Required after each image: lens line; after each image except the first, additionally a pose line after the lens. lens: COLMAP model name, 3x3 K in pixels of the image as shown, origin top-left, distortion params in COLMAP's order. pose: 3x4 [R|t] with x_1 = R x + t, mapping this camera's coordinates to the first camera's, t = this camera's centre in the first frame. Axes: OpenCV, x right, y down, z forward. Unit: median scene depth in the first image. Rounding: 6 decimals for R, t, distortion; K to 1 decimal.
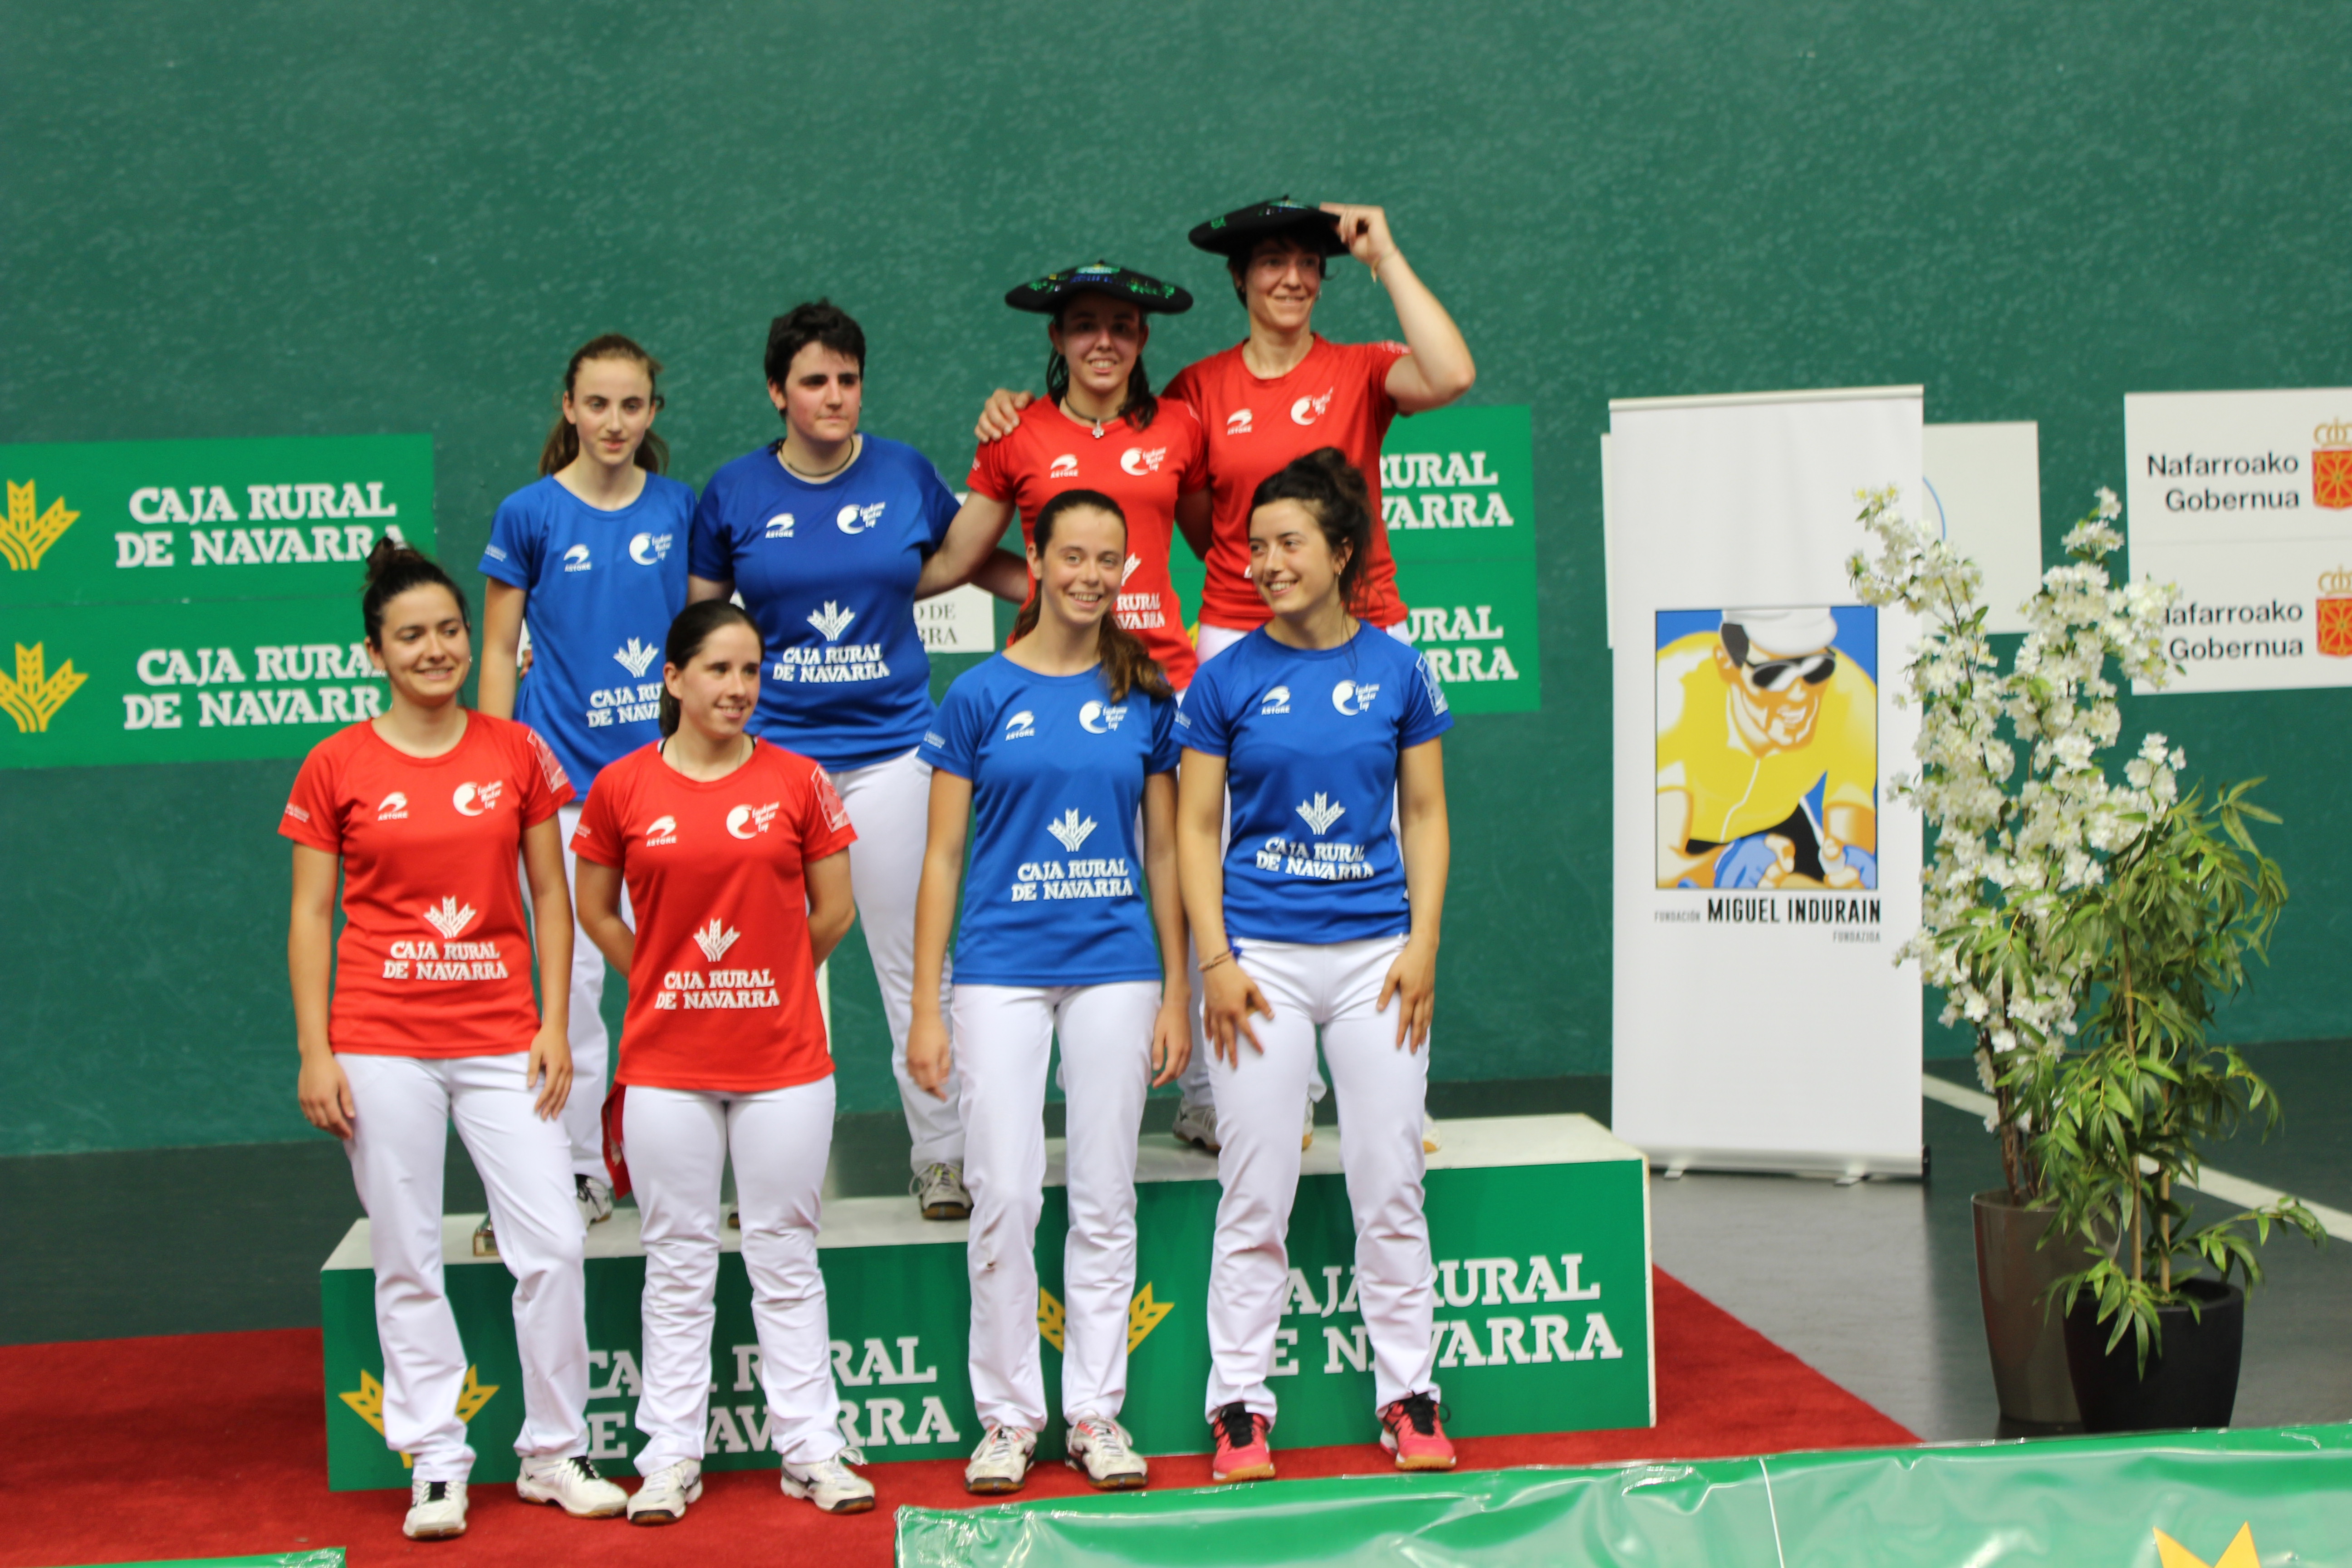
lens RADIAL K [[3537.7, 0, 1180.8], [0, 3537.7, 782.1], [0, 0, 1]] dist [-0.044271, 0.172522]
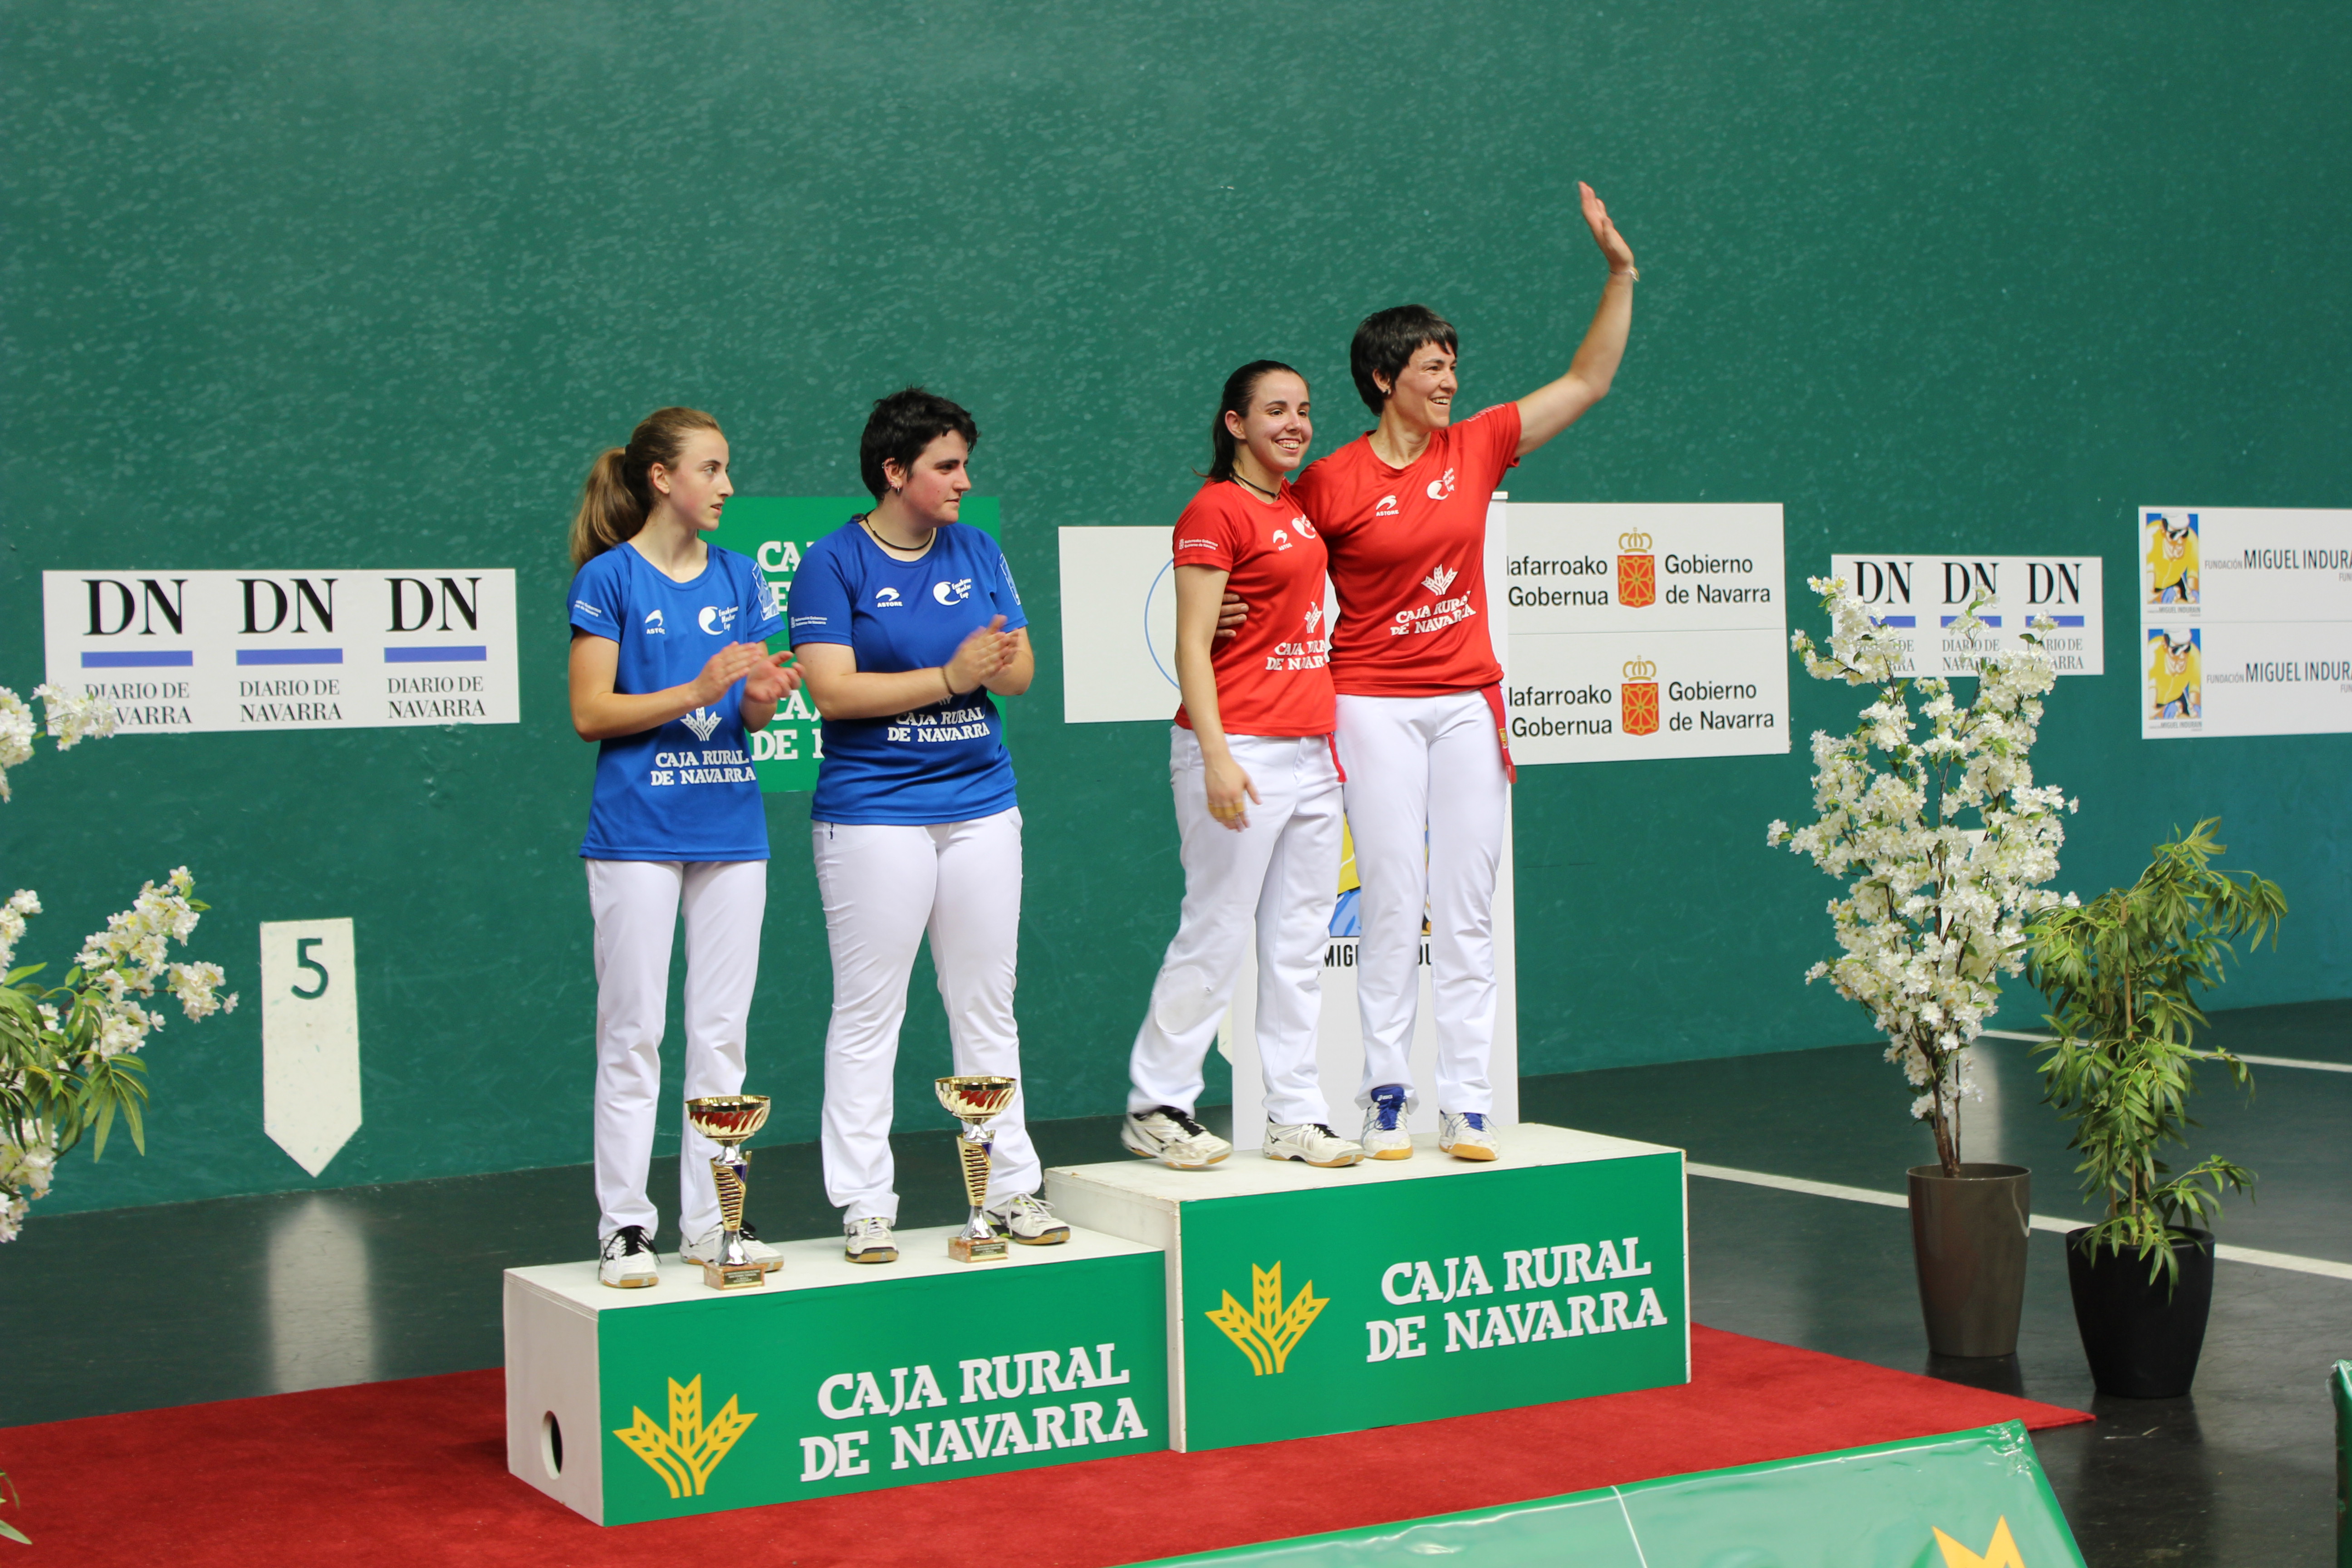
lens RADIAL K [[3503.2, 0, 1178.2], [0, 3503.2, 781.5], [0, 0, 1]] dist [-0.040903, 0.150359]
pose [[0.926965, -0.001143, 0.375145, -0.252151], [0.010951, 0.999652, -0.024014, 0.005928], [-0.374987, 0.026369, 0.926655, -0.004242]]
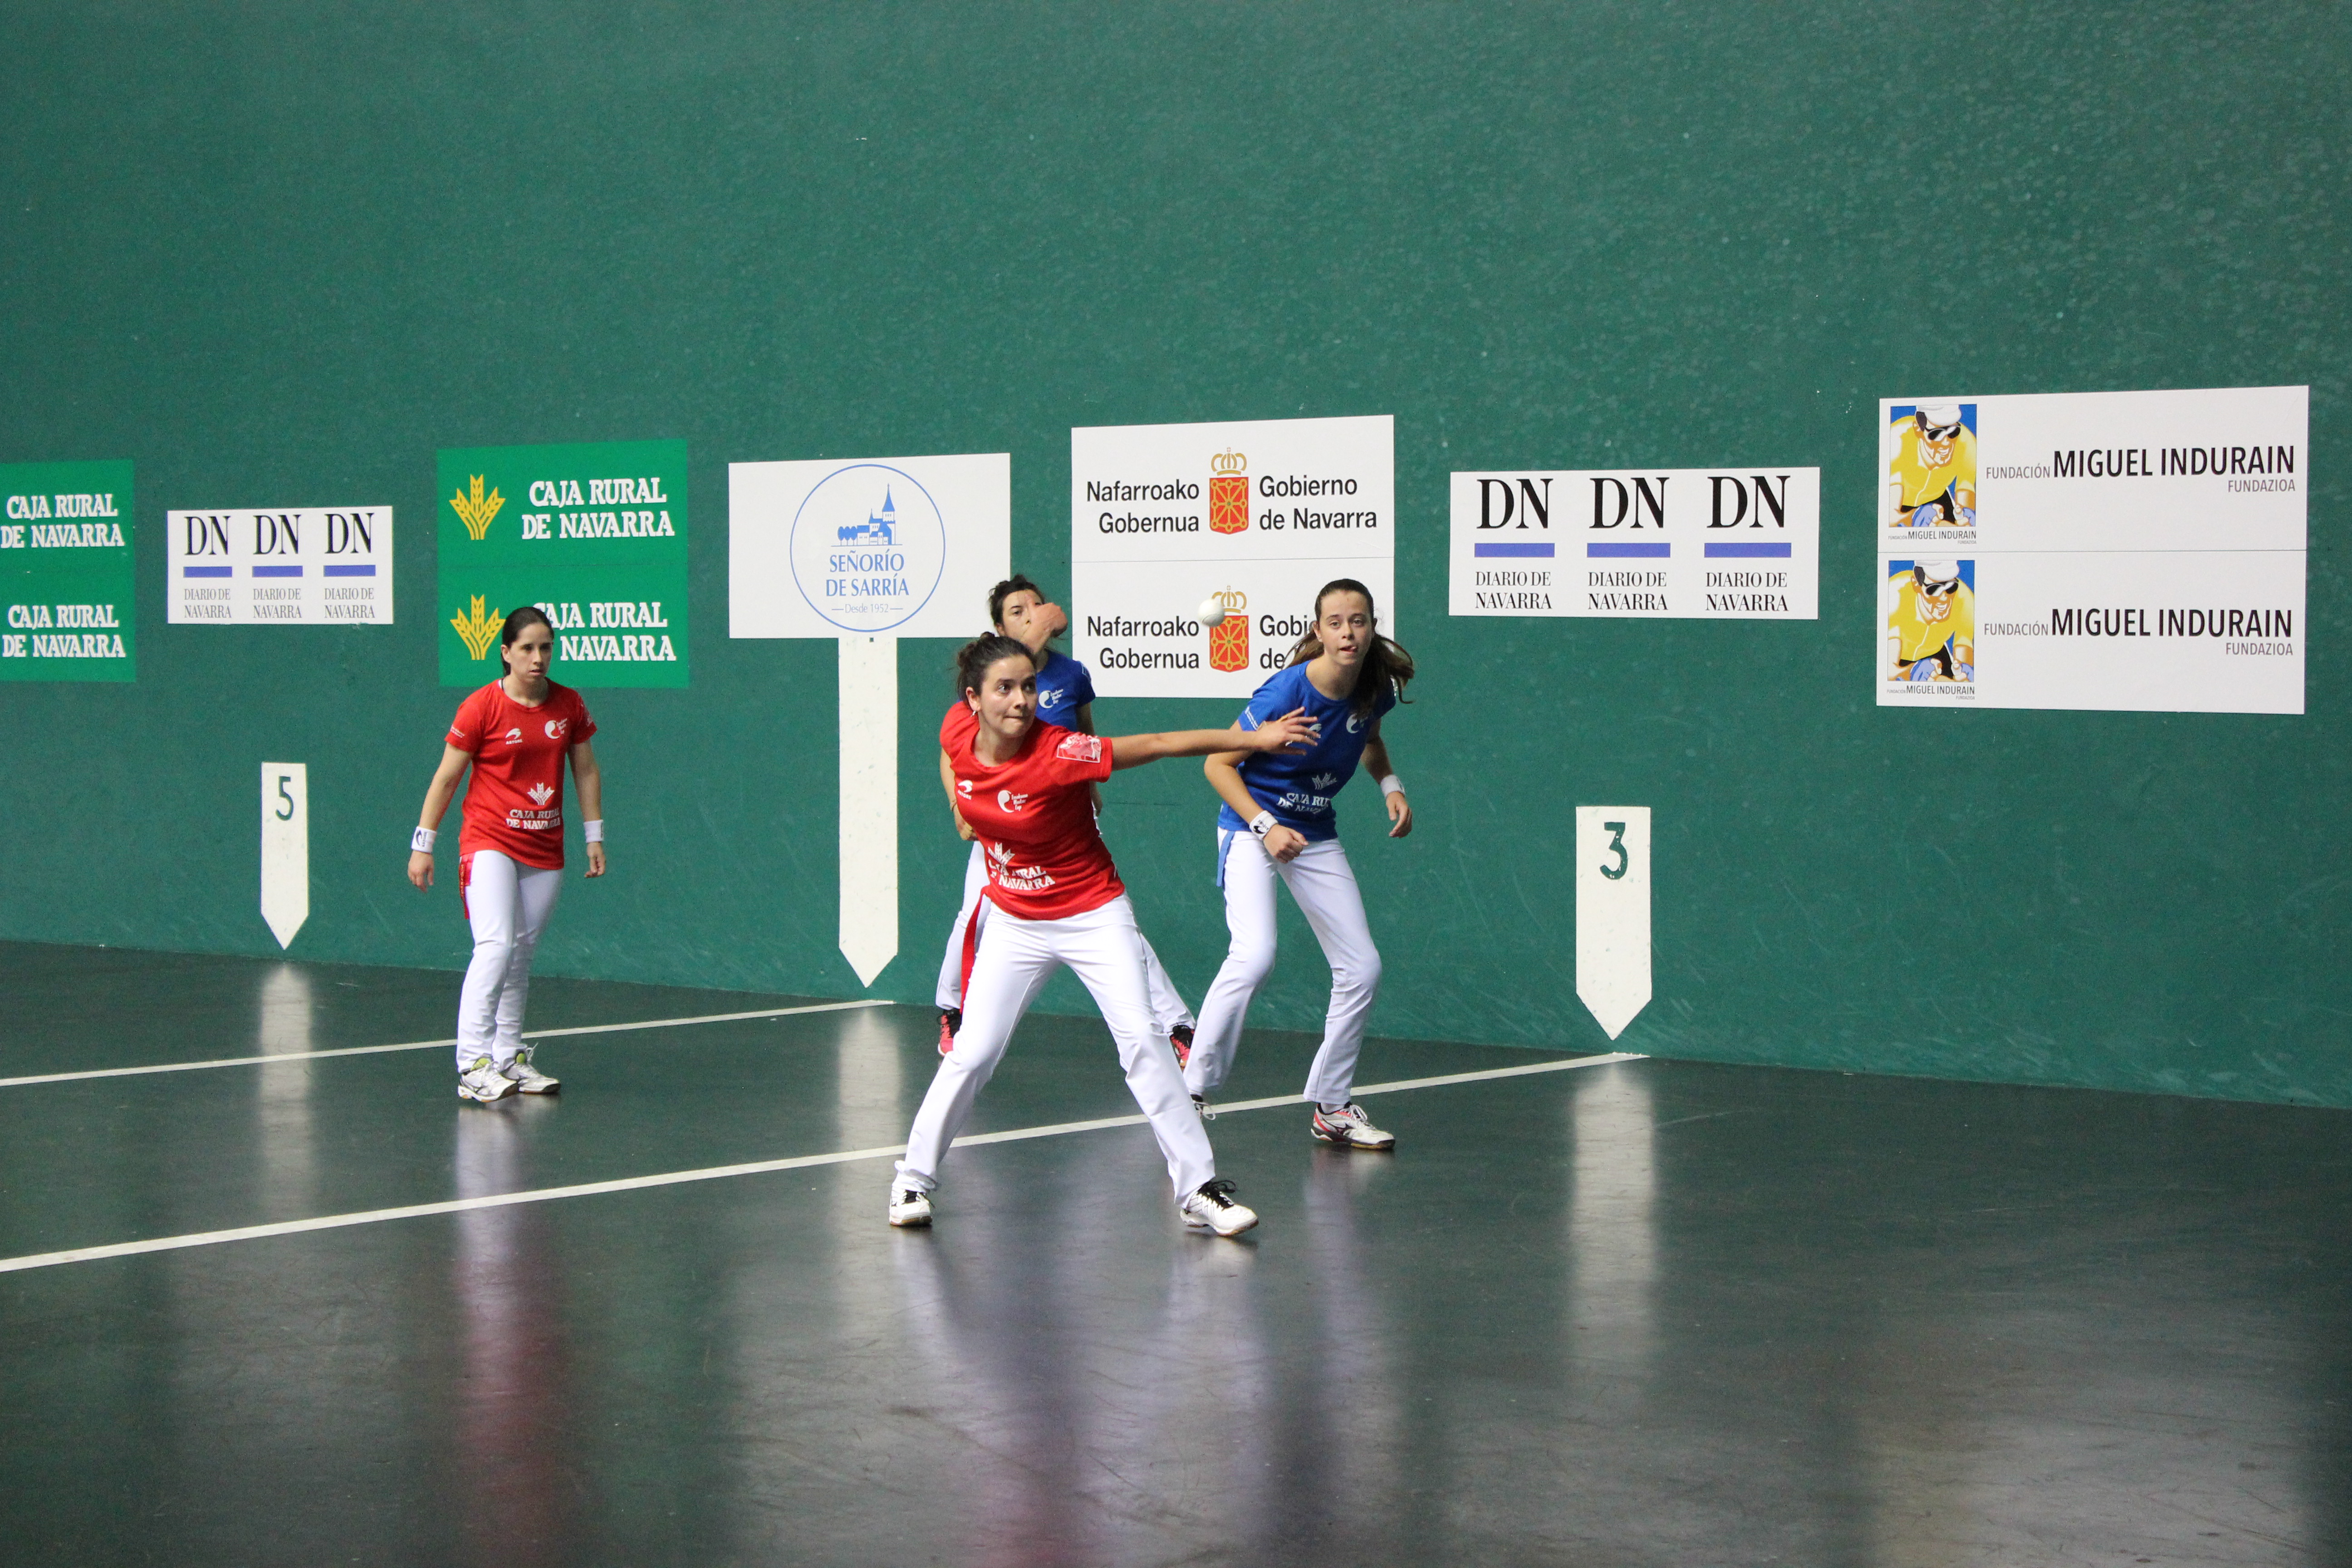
lens RADIAL K [[4558.3, 0, 1342.7], [0, 4558.3, 780.8], [0, 0, 1]] dist [0.033705, 0.086456]
pose [[0.690398, 0.057150, -0.721169, 1.417523], [-0.053153, 0.998188, 0.028217, -0.045270], [0.721475, 0.018851, 0.692184, 0.071057]]
